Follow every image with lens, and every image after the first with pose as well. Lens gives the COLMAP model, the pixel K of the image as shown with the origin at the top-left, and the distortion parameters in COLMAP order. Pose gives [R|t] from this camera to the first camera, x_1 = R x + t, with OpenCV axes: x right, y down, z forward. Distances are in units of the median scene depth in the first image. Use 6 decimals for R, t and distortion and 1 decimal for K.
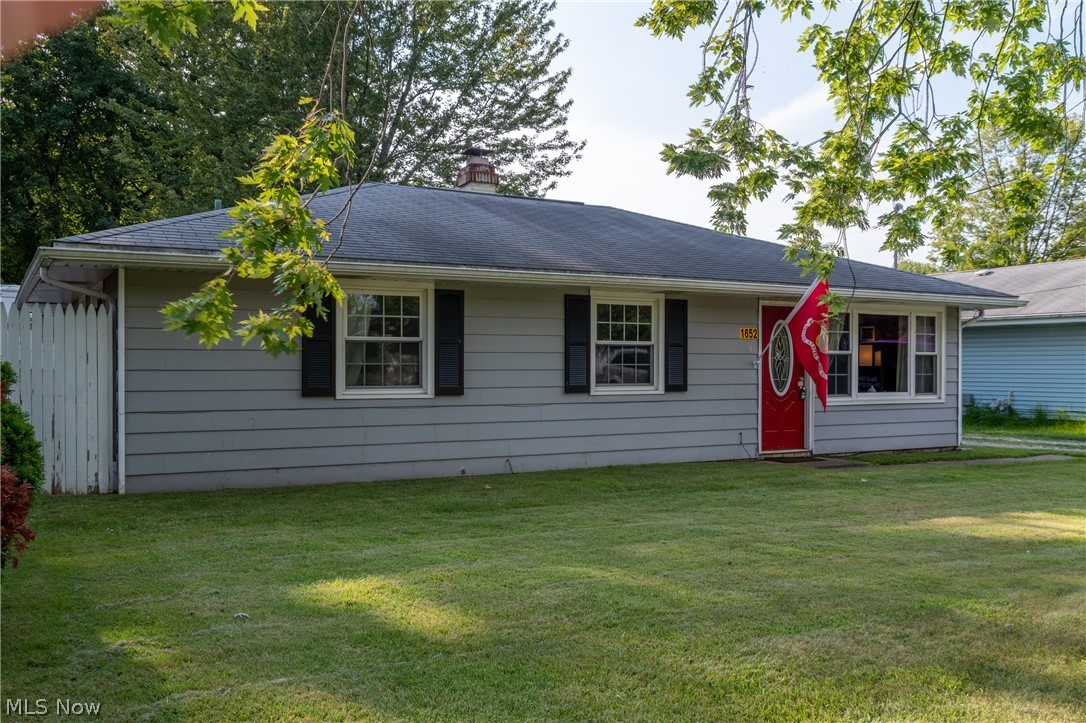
lens RADIAL K [[956.4, 0, 542.7], [0, 956.4, 364.9], [0, 0, 1]] dist [-0.005932, -0.001054]
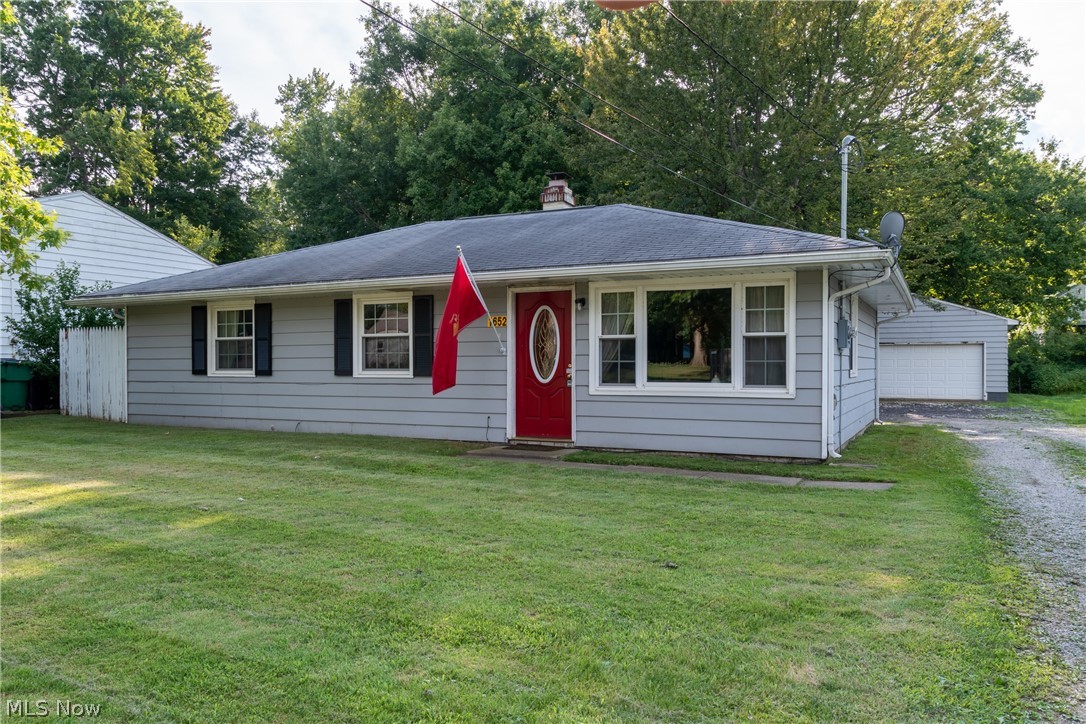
lens RADIAL K [[798.7, 0, 542.6], [0, 798.7, 362.0], [0, 0, 1]] dist [-0.005152, 0.000372]
pose [[0.559211, 0.002828, -0.829021, 1.072392], [0.011213, 0.999877, 0.010974, 0.002440], [0.828950, -0.015432, 0.559110, 0.624444]]
